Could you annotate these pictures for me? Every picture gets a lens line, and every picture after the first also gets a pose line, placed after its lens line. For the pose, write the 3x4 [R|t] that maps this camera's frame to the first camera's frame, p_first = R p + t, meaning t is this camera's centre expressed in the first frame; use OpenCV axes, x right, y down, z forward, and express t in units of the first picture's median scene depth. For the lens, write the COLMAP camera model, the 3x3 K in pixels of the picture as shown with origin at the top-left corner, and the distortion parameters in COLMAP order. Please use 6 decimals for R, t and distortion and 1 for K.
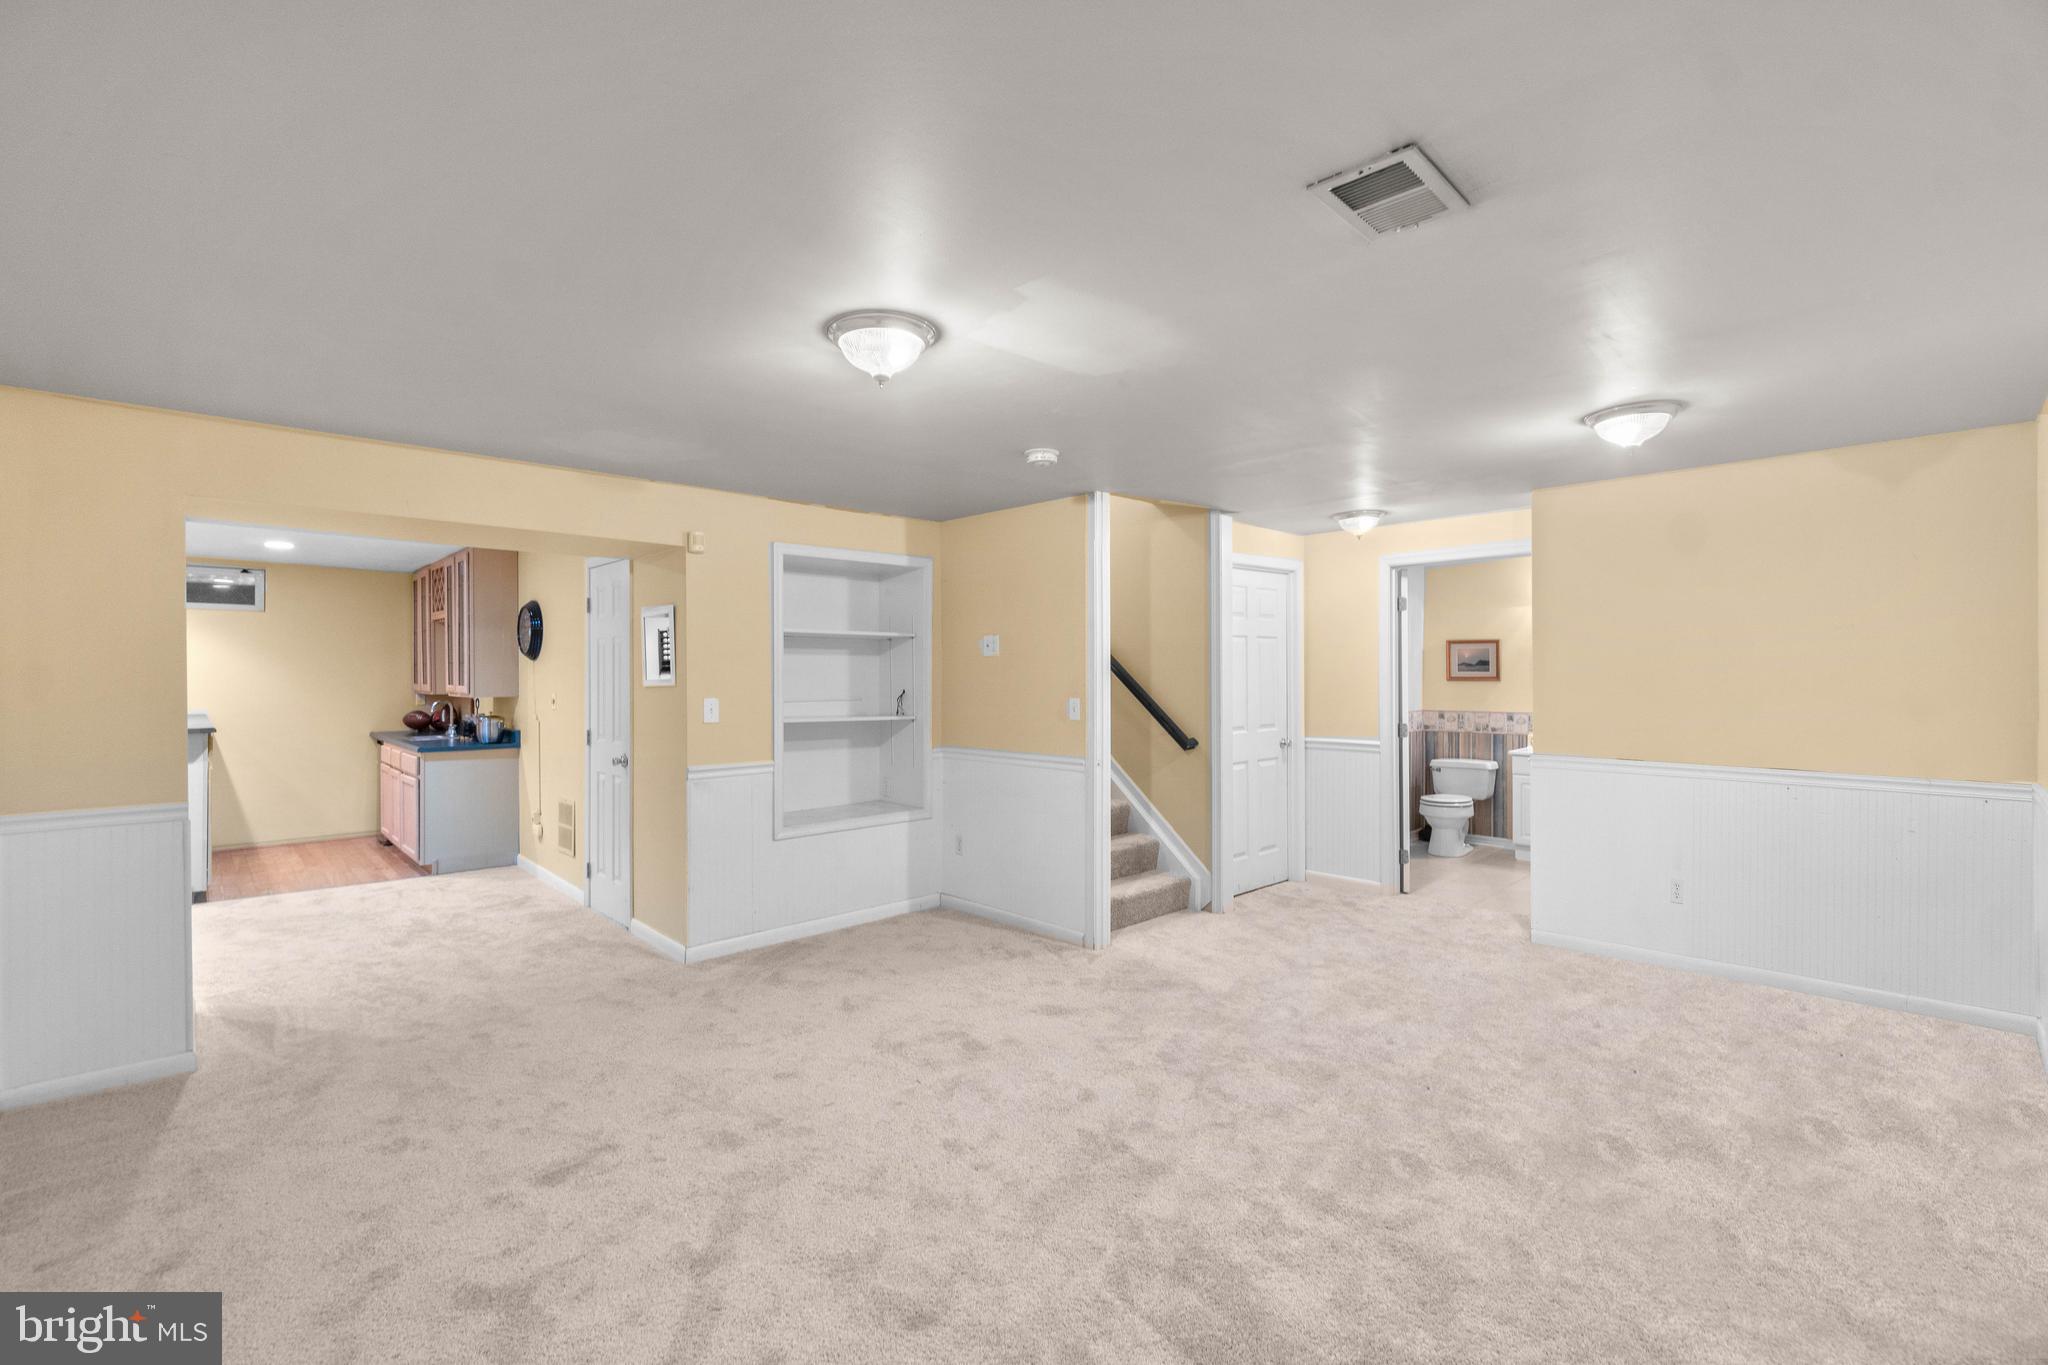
lens RADIAL K [[883.1, 0, 1012.6], [0, 883.1, 673.7], [0, 0, 1]] dist [-0.000060, -0.000043]
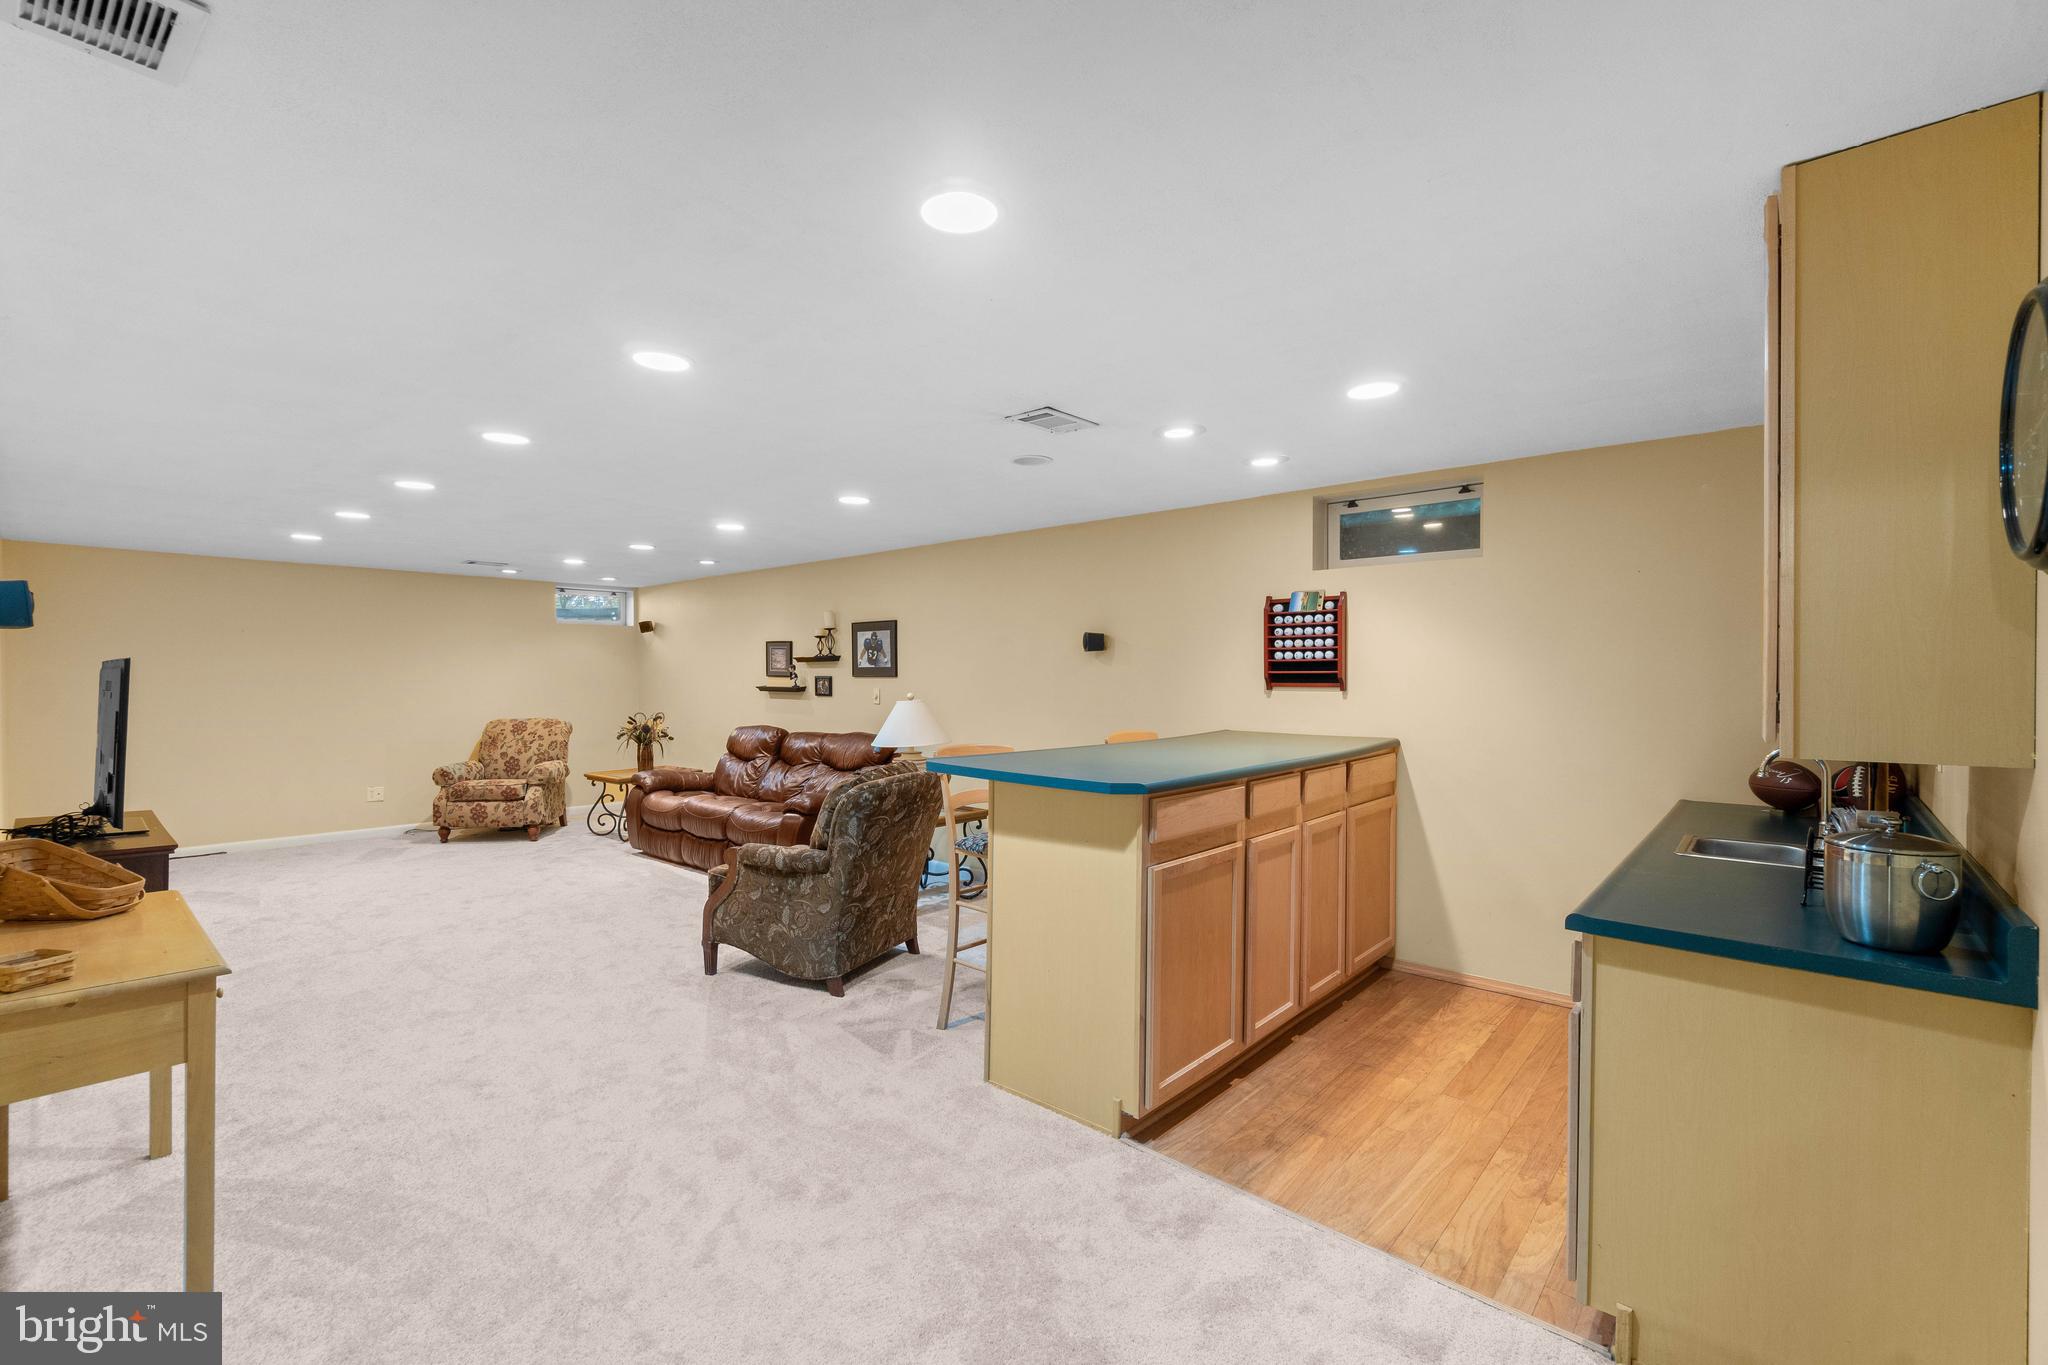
lens RADIAL K [[883.1, 0, 1012.6], [0, 883.1, 673.7], [0, 0, 1]] dist [-0.000060, -0.000043]
pose [[0.074594, -0.000319, -0.997214, -0.327579], [-0.000591, 1.000000, -0.000364, 0.003257], [0.997214, 0.000616, 0.074594, 0.664095]]
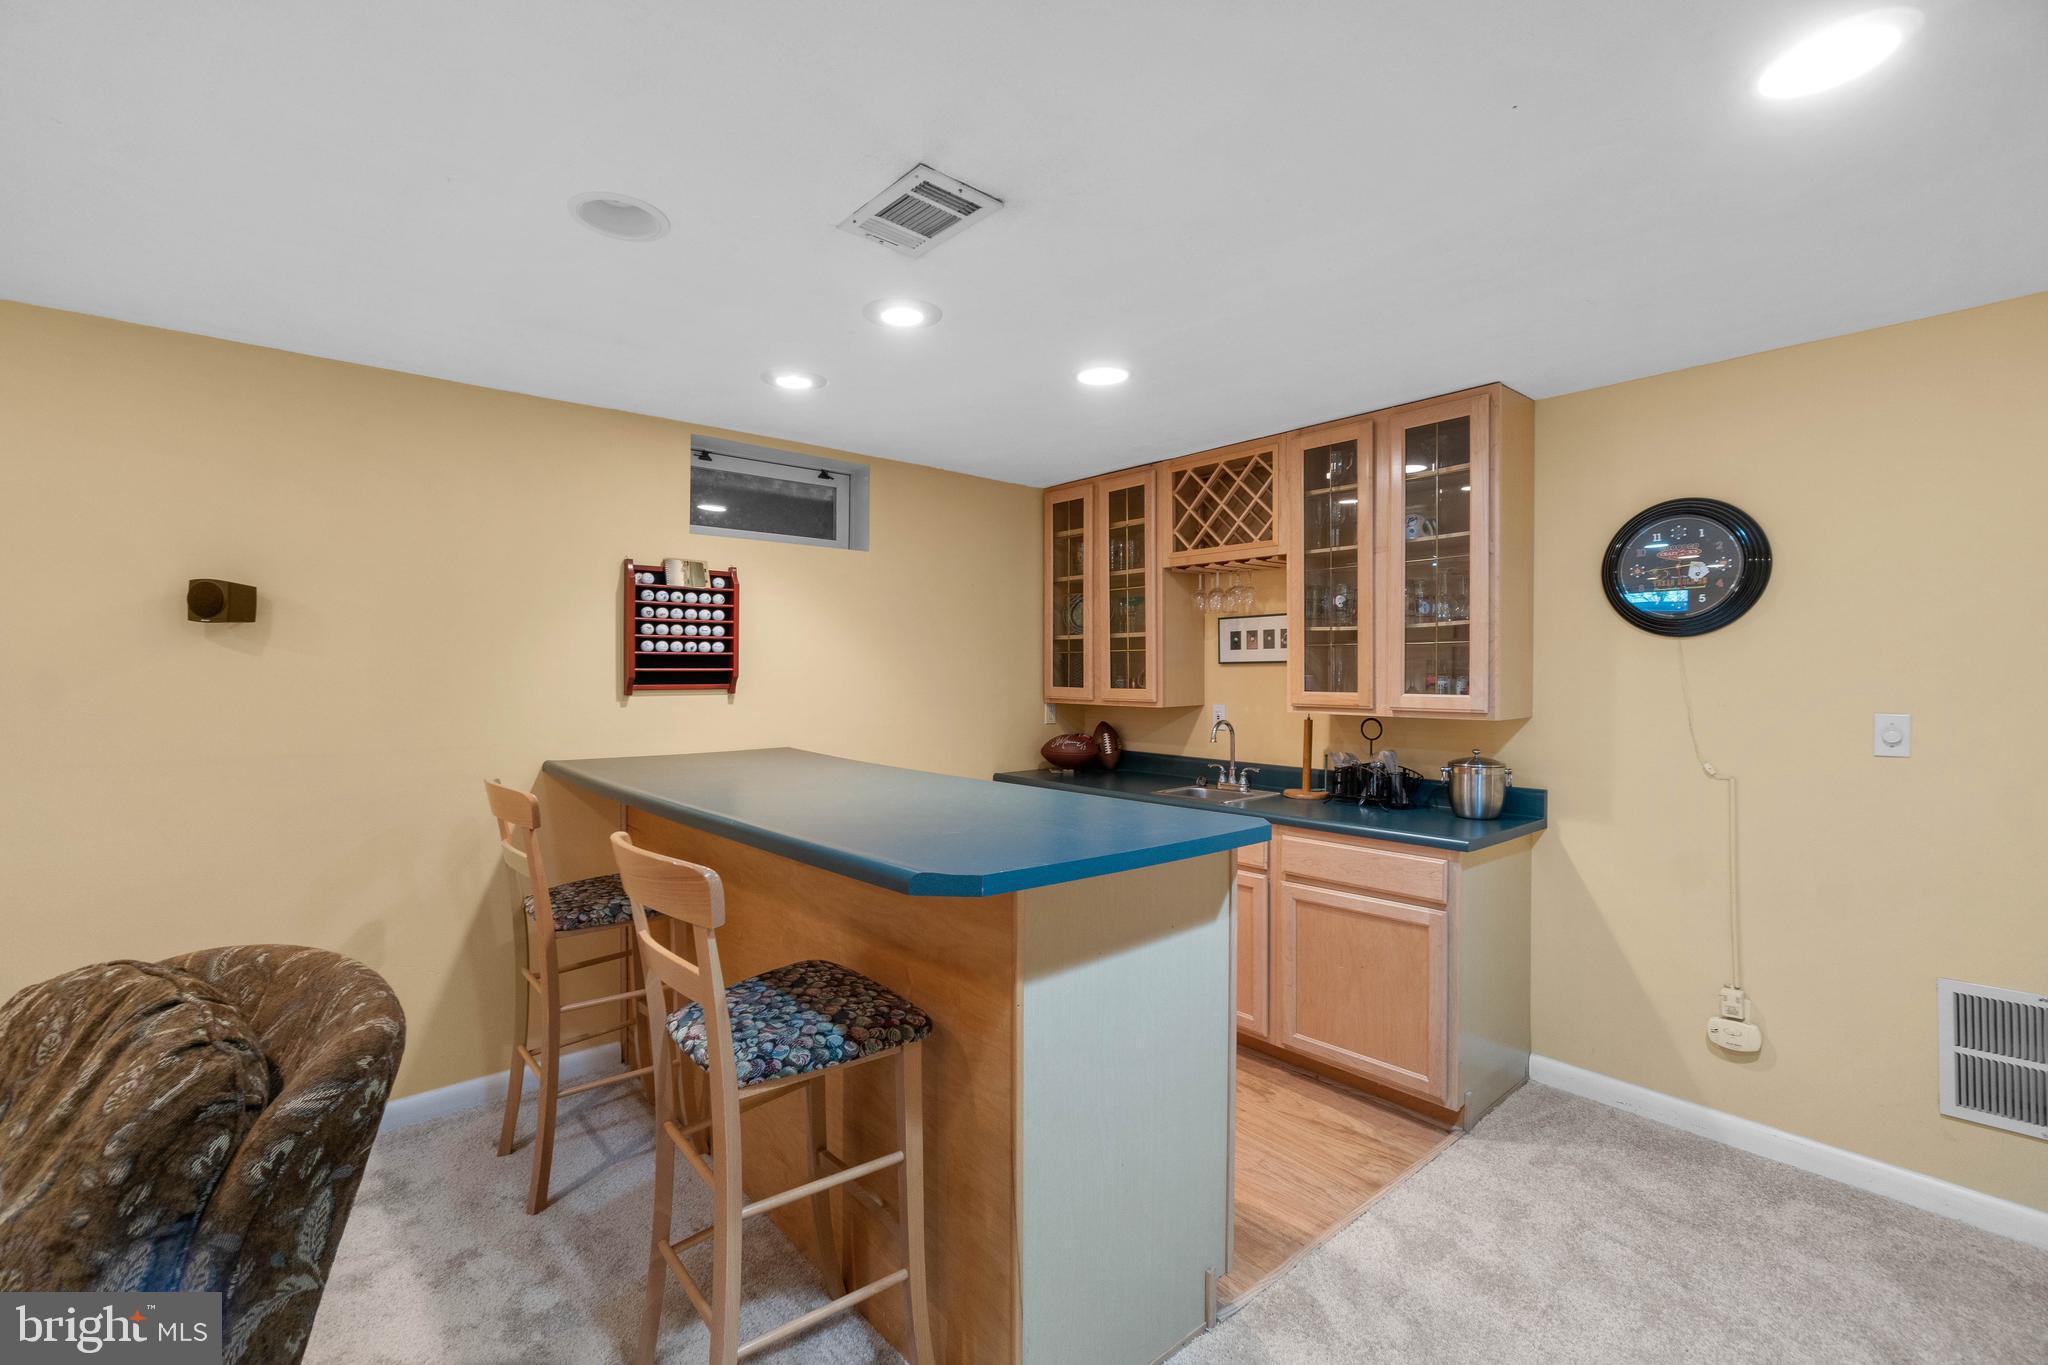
lens RADIAL K [[883.1, 0, 1012.6], [0, 883.1, 673.7], [0, 0, 1]] dist [-0.000060, -0.000043]
pose [[0.998107, 0.001819, -0.061469, -0.726821], [-0.001709, 0.999997, 0.001835, 0.002711], [0.061472, -0.001726, 0.998107, 0.473224]]
